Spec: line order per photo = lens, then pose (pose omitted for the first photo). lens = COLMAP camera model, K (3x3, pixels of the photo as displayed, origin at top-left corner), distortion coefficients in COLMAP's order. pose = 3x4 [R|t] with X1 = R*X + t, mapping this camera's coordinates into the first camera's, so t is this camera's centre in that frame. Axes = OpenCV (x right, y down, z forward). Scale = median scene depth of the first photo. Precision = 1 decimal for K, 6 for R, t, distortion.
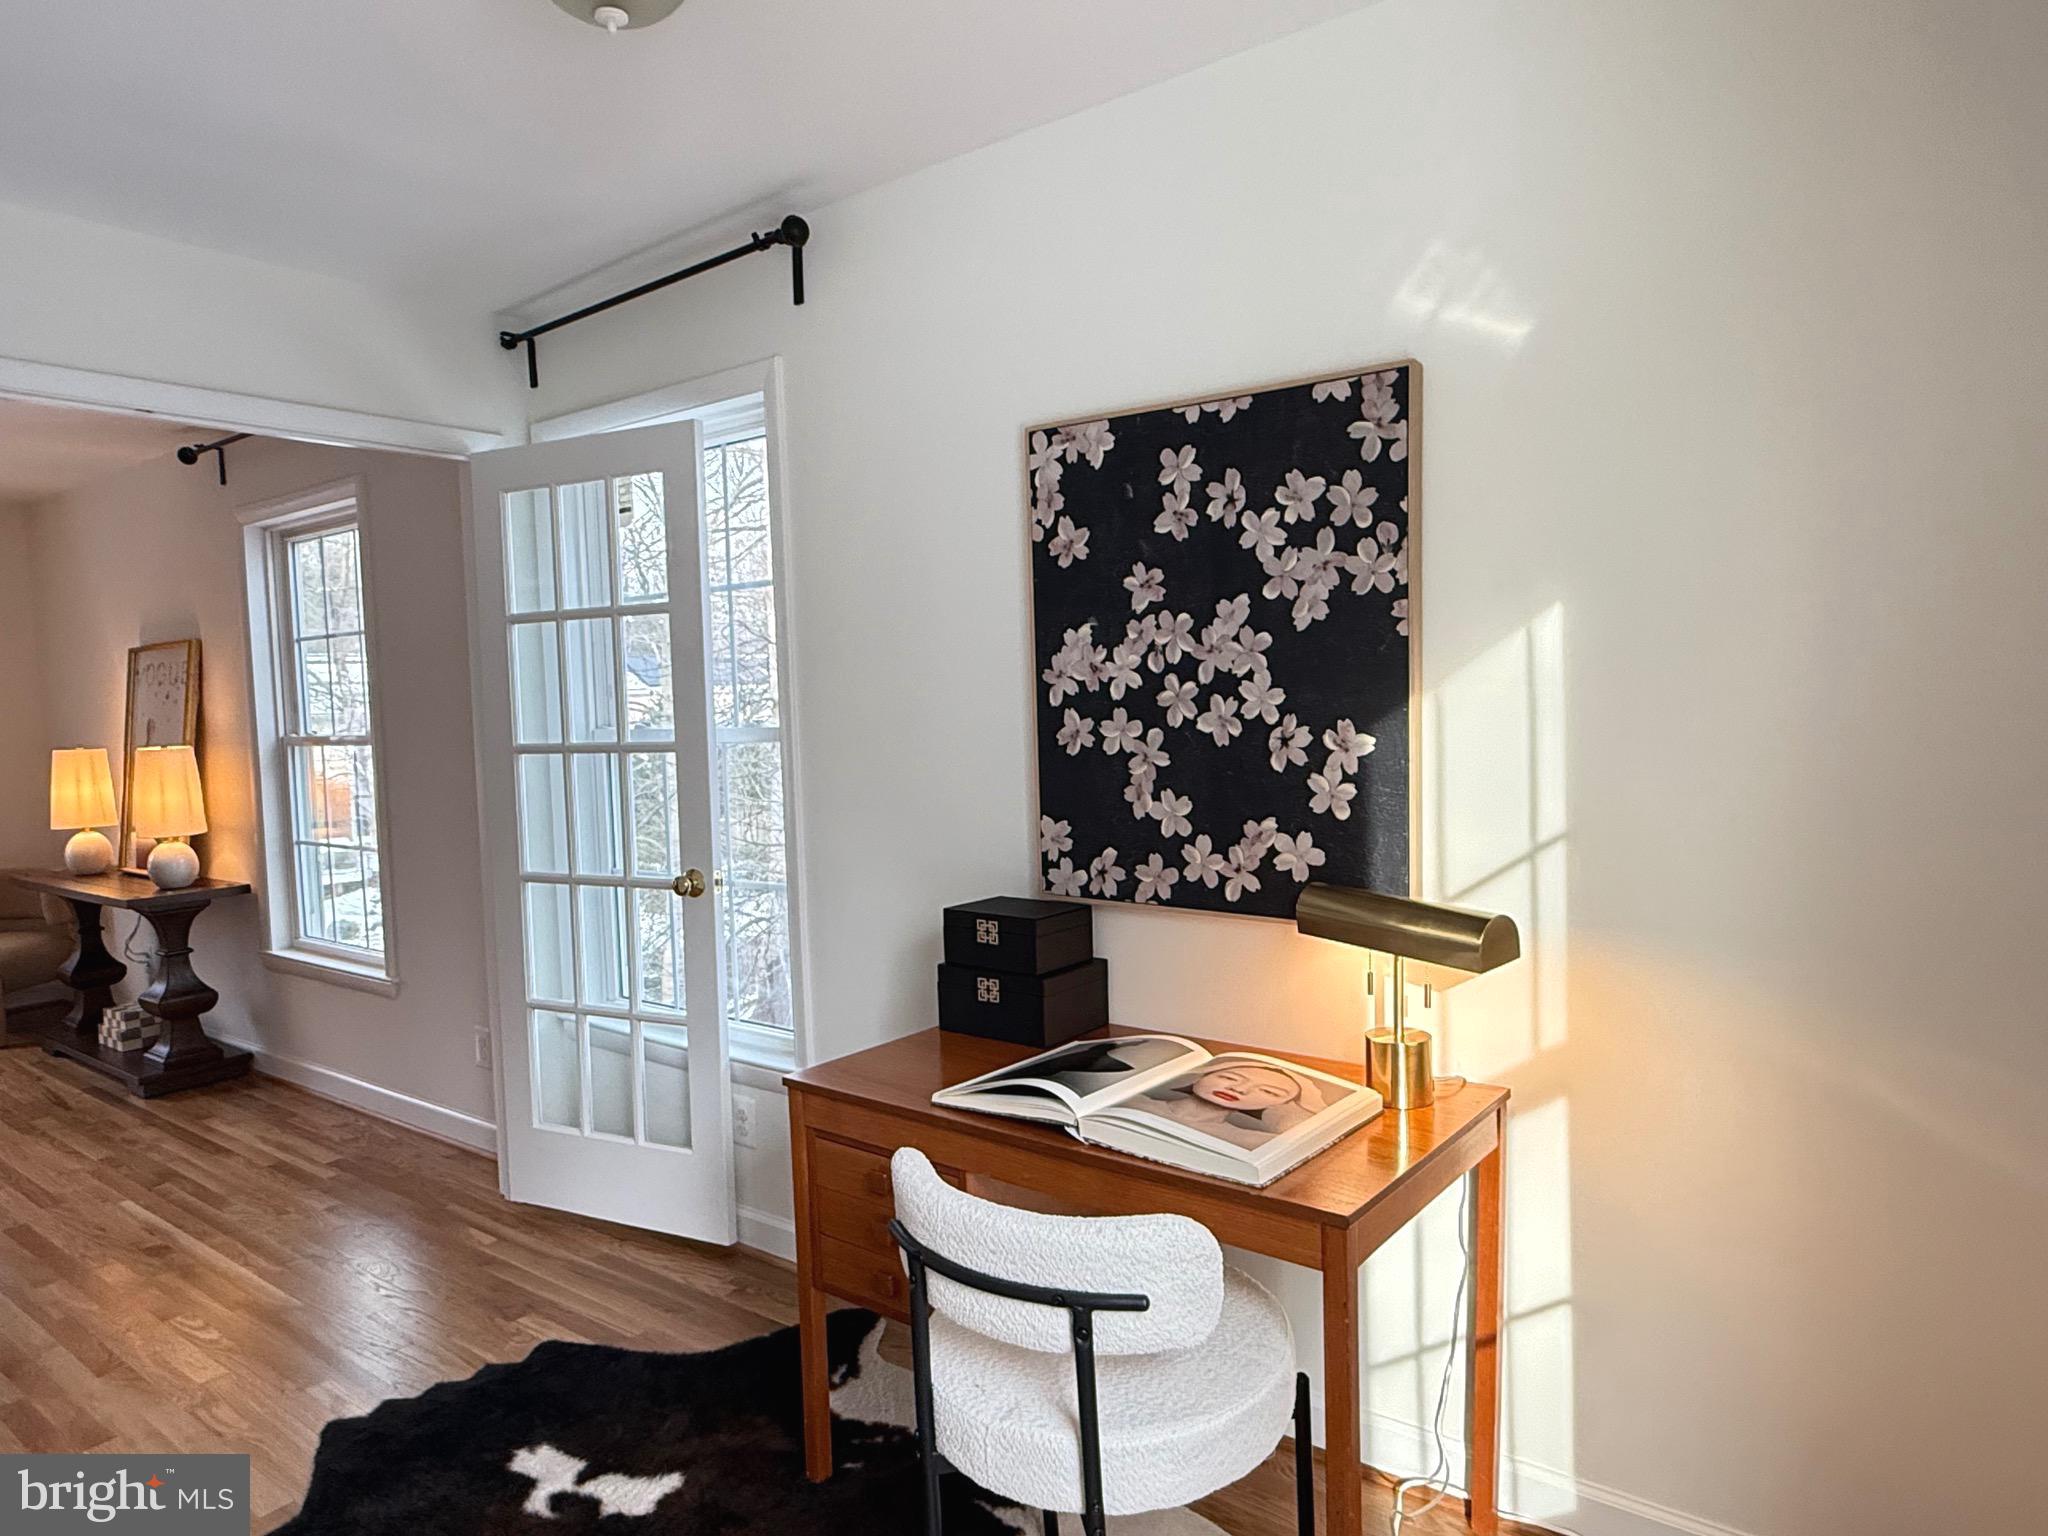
lens RADIAL K [[1266.8, 0, 1022.2], [0, 1266.8, 780.6], [0, 0, 1]] dist [-0.006979, 0.000237]
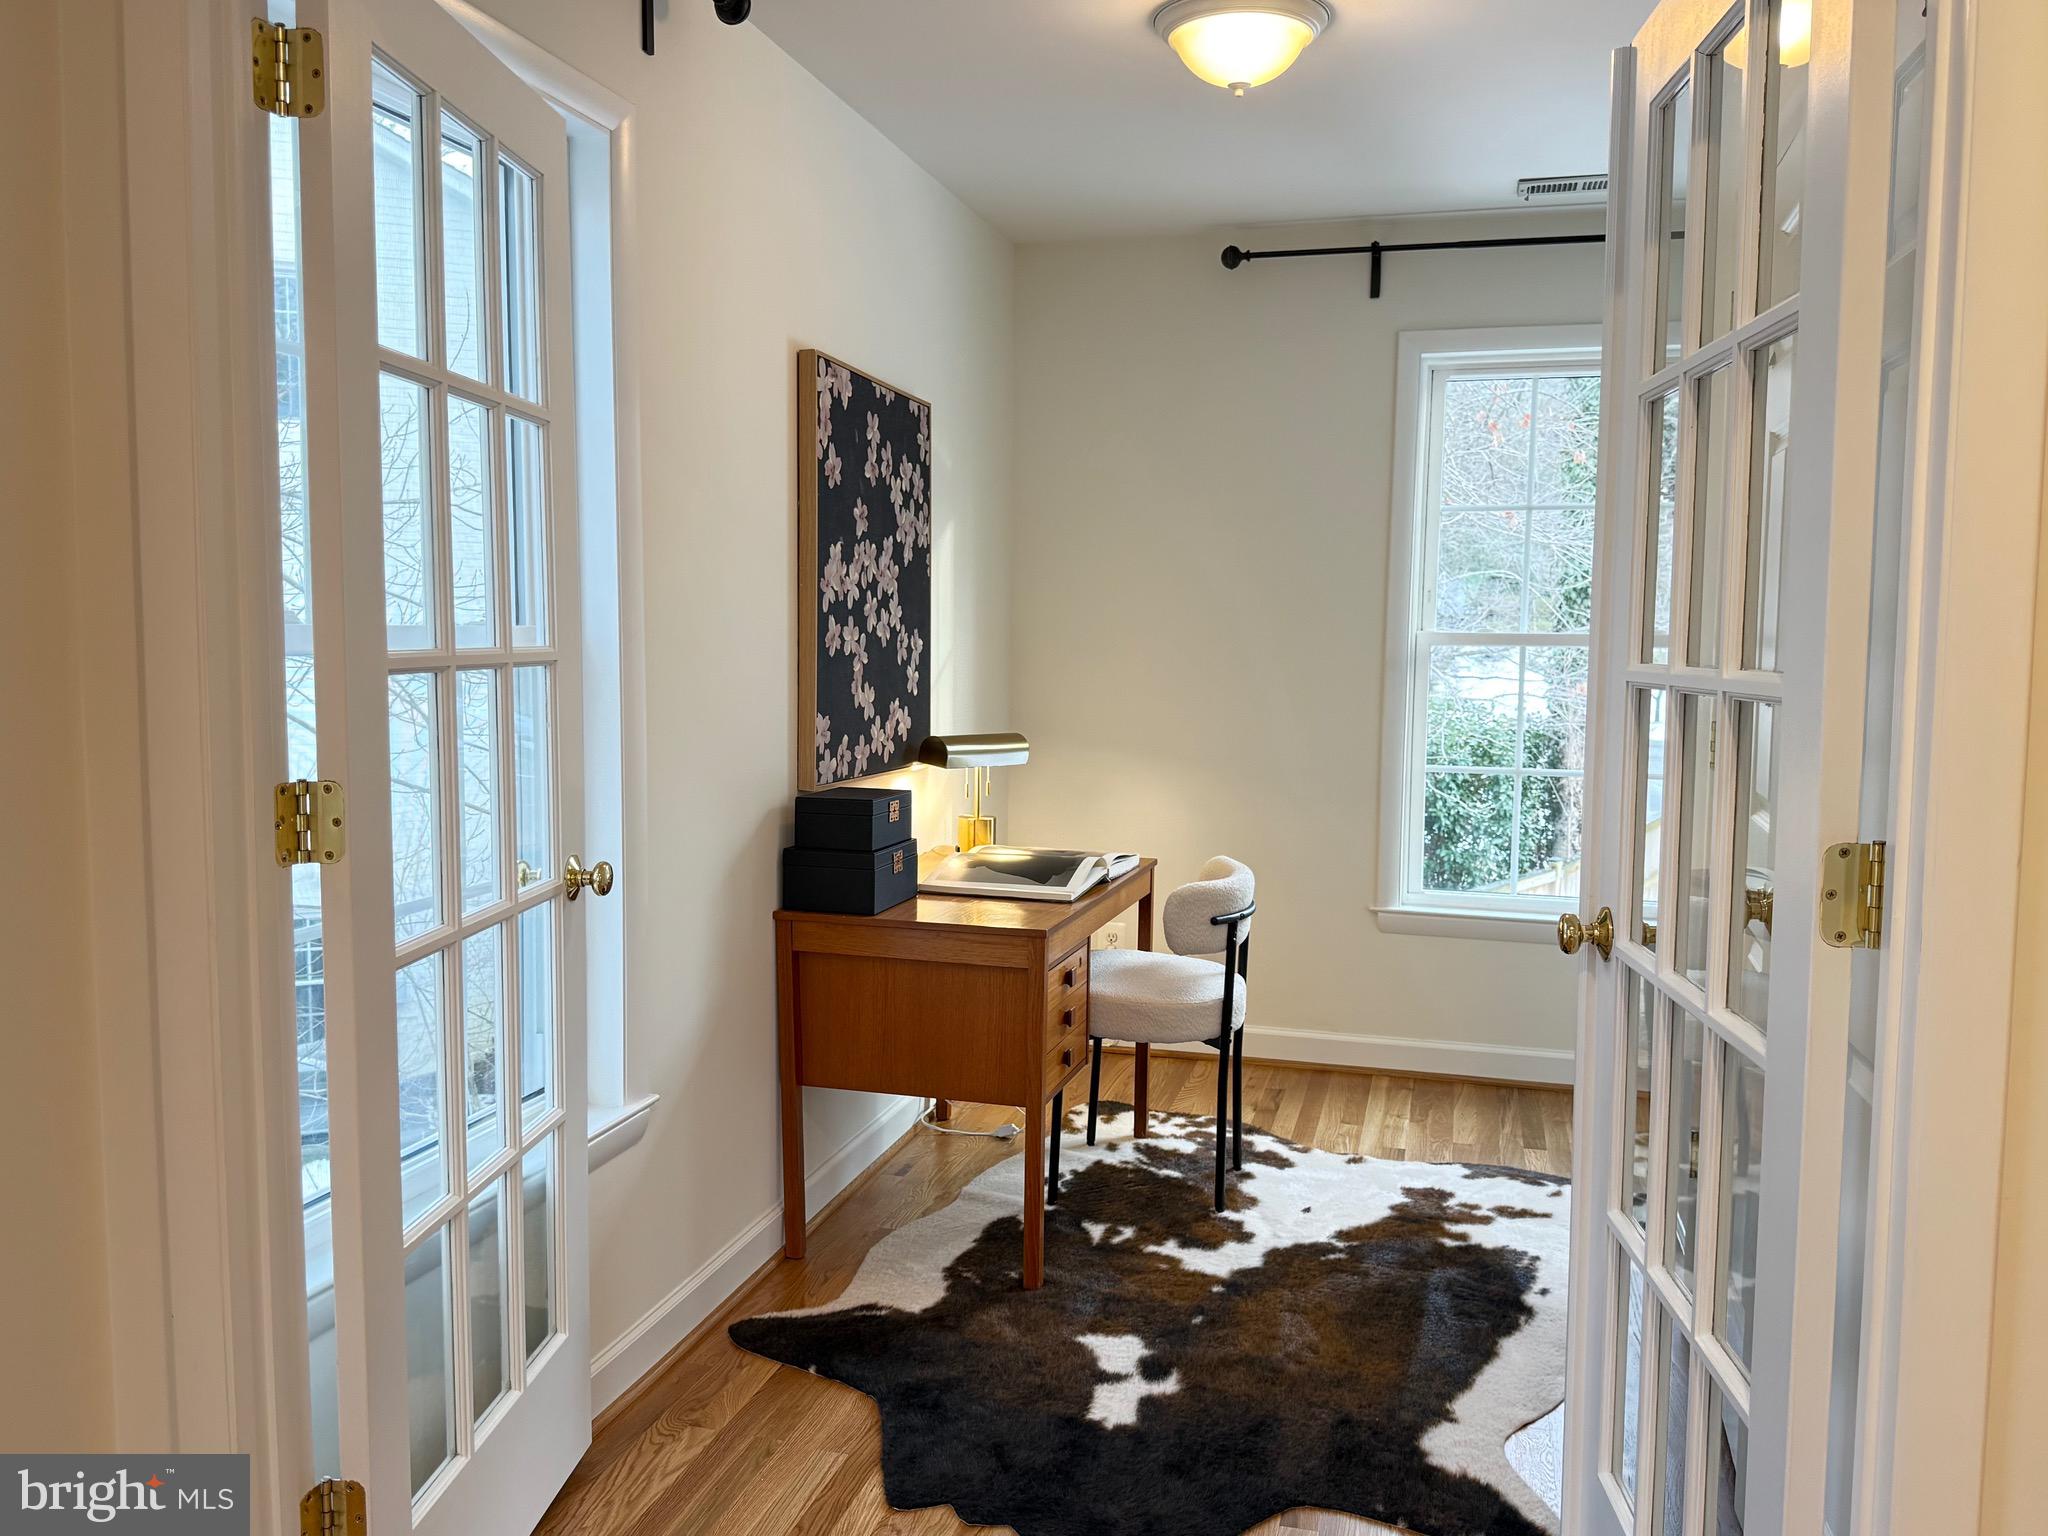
lens RADIAL K [[1656.2, 0, 1020.5], [0, 1656.2, 764.2], [0, 0, 1]] dist [0.069816, 0.000118]
pose [[-0.382224, -0.051731, 0.922621, -1.457143], [0.058414, 0.995082, 0.079994, -0.034497], [-0.922222, 0.084469, -0.377323, 1.478746]]
